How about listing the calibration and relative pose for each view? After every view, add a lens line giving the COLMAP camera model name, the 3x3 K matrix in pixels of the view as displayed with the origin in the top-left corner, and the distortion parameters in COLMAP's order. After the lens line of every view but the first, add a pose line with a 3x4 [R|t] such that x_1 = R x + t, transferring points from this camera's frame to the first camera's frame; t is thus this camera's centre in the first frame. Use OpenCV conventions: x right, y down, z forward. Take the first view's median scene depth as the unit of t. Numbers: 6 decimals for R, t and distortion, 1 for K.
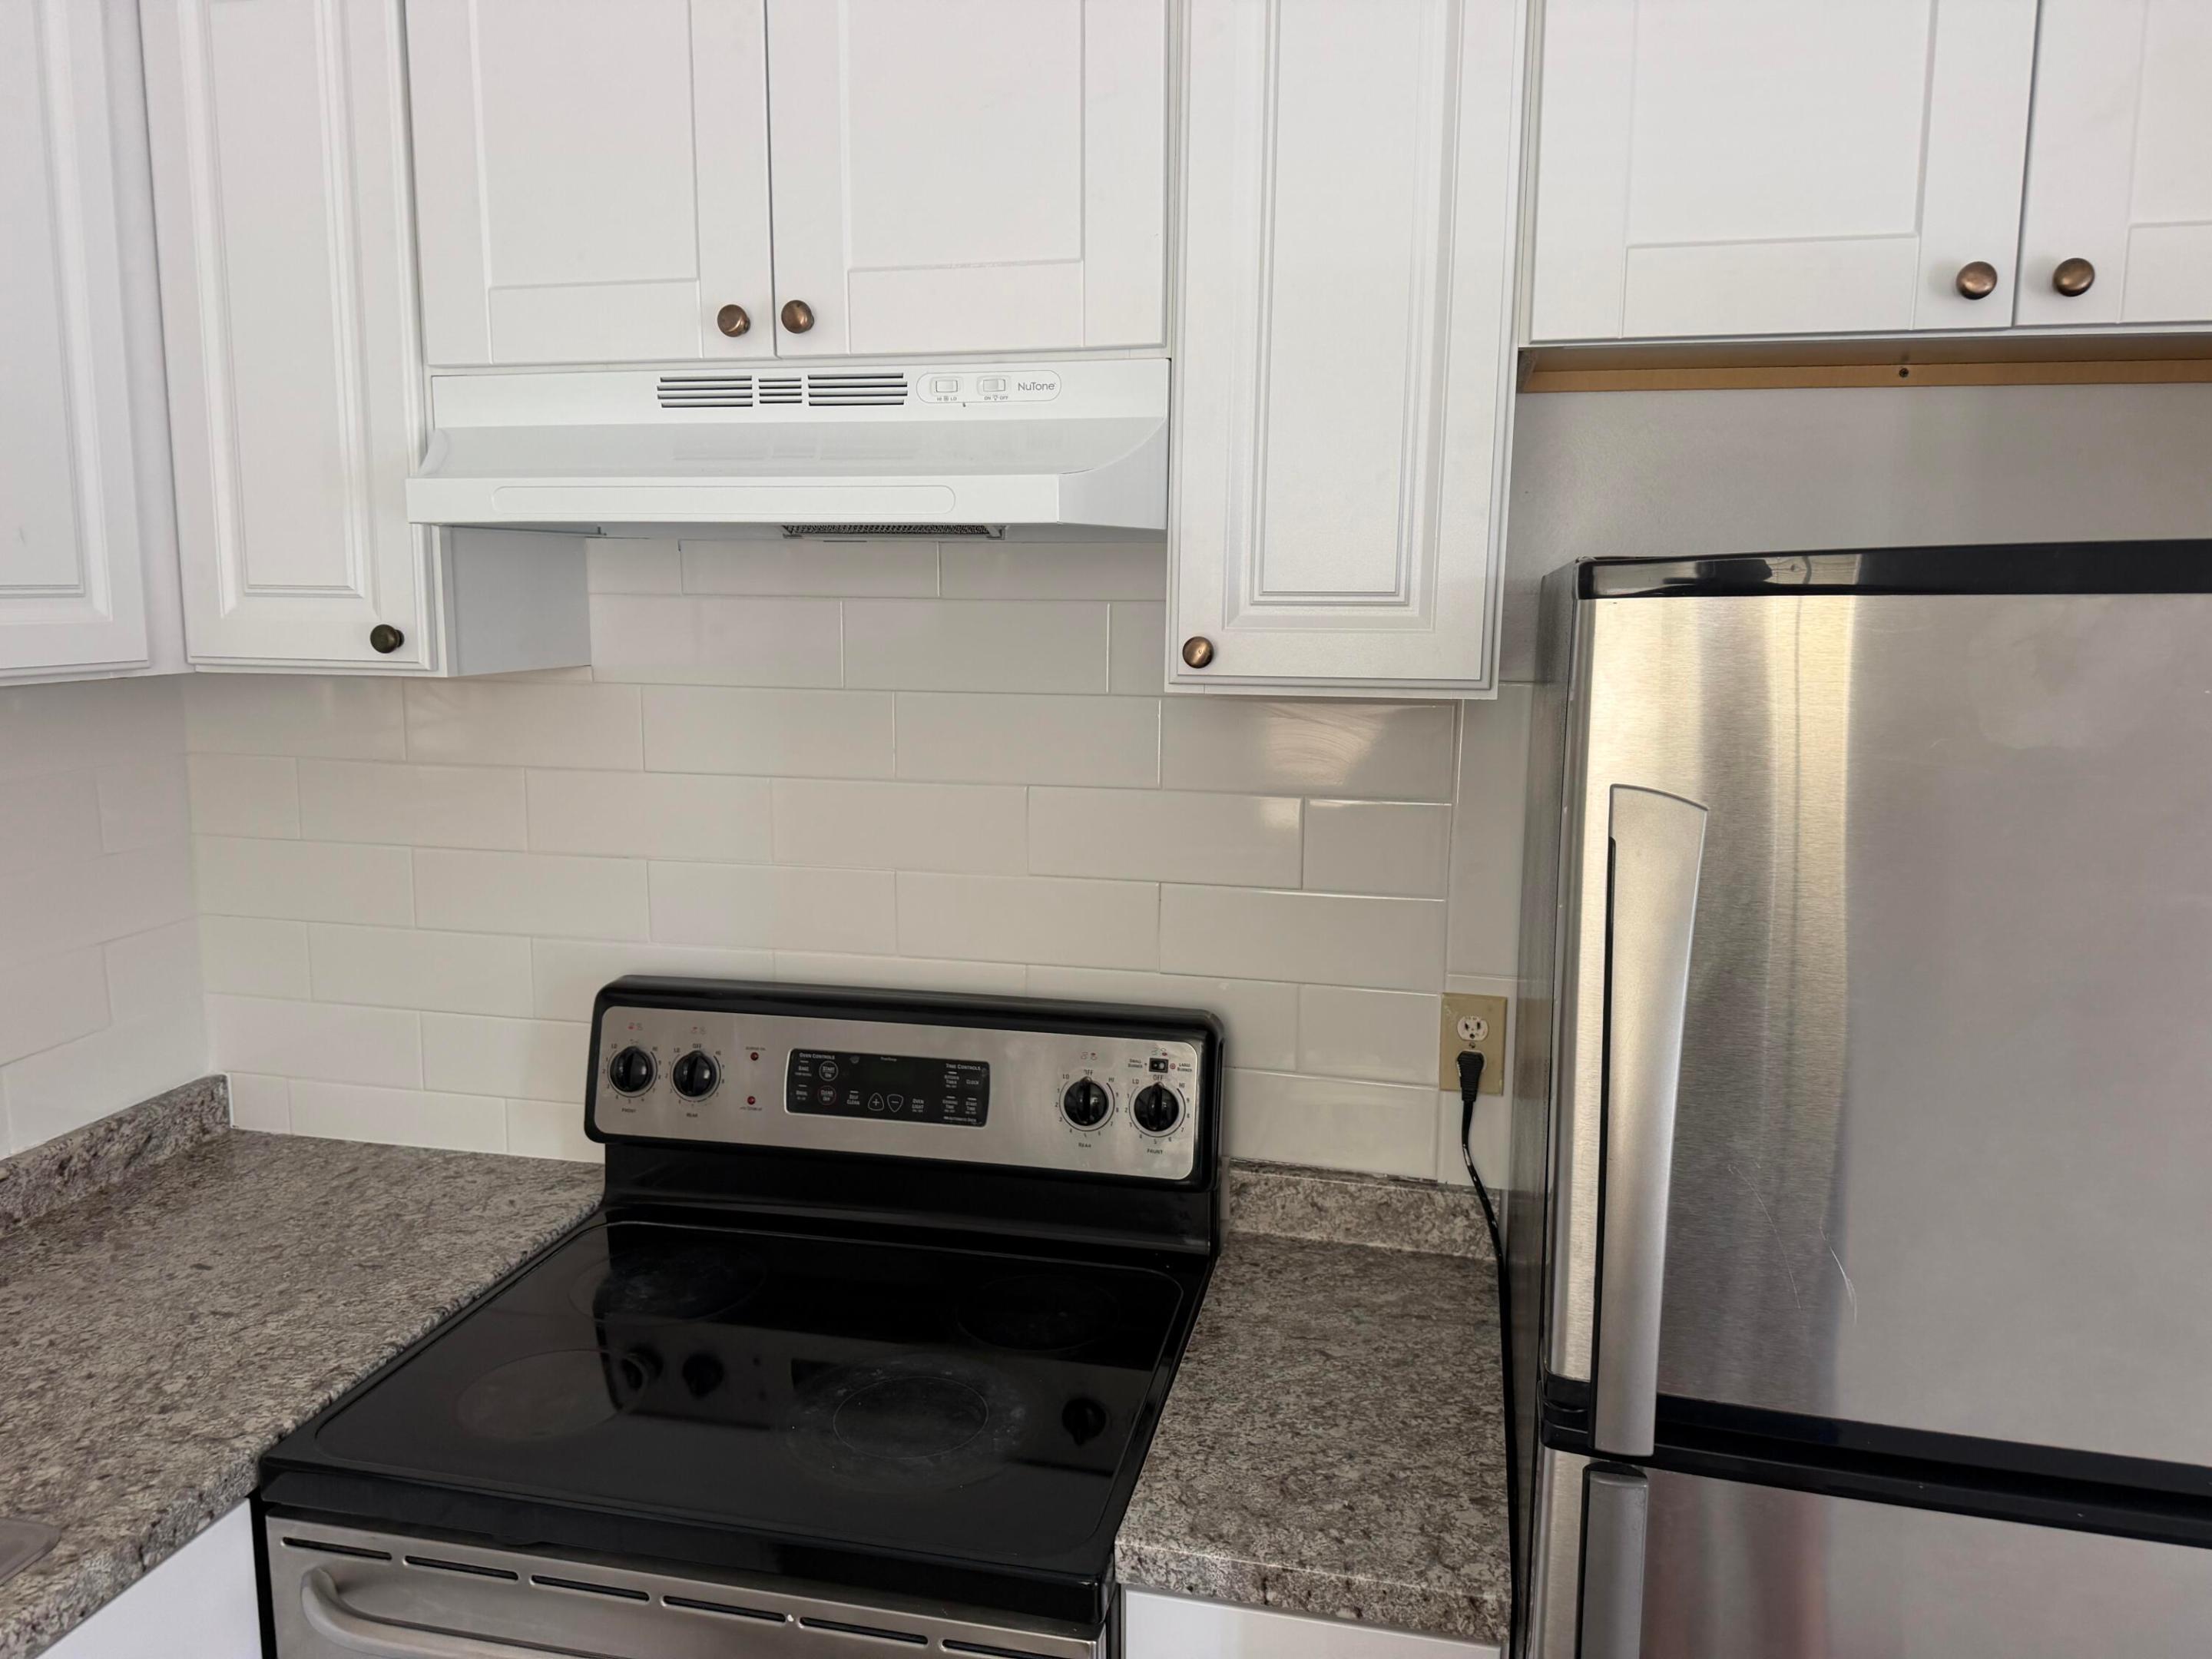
lens RADIAL K [[1538.0, 0, 1095.6], [0, 1538.0, 825.1], [0, 0, 1]] dist [0.134162, -0.188612]
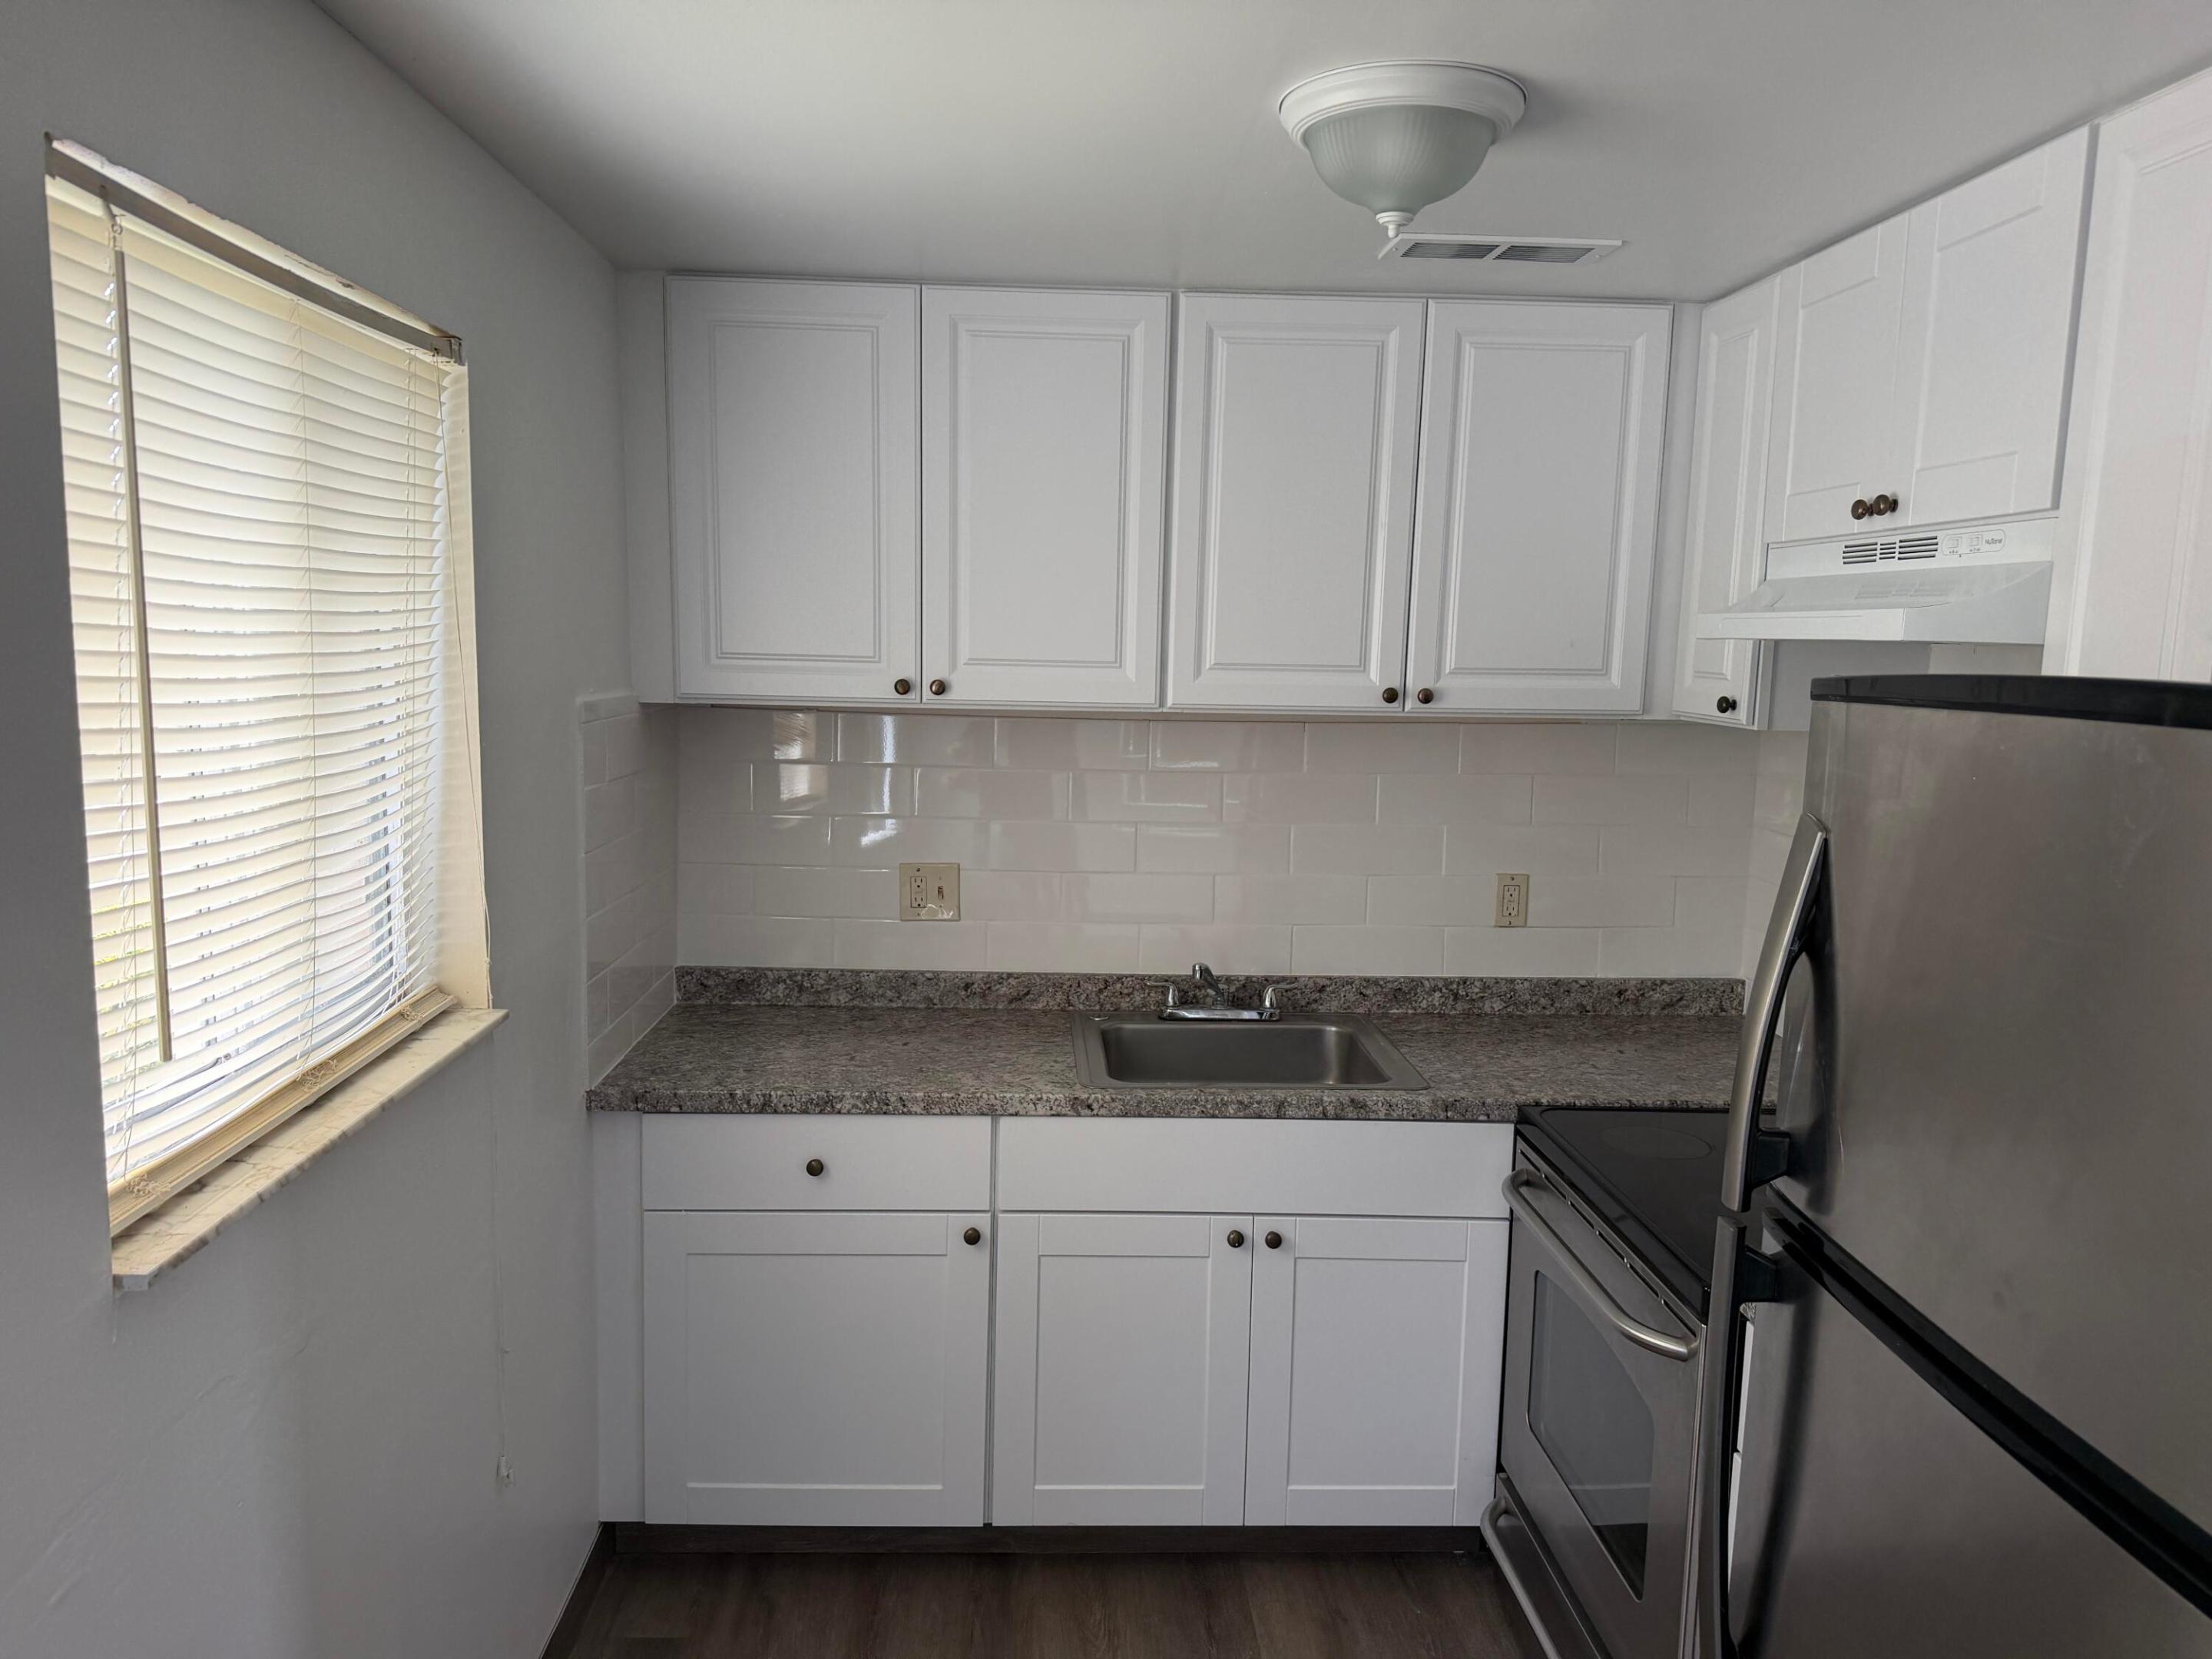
lens RADIAL K [[1538.0, 0, 1095.6], [0, 1538.0, 825.1], [0, 0, 1]] dist [0.134162, -0.188612]
pose [[0.255740, 0.125032, -0.958626, 1.079836], [-0.174107, 0.981344, 0.081547, -0.011773], [0.950938, 0.146049, 0.272738, -0.093072]]
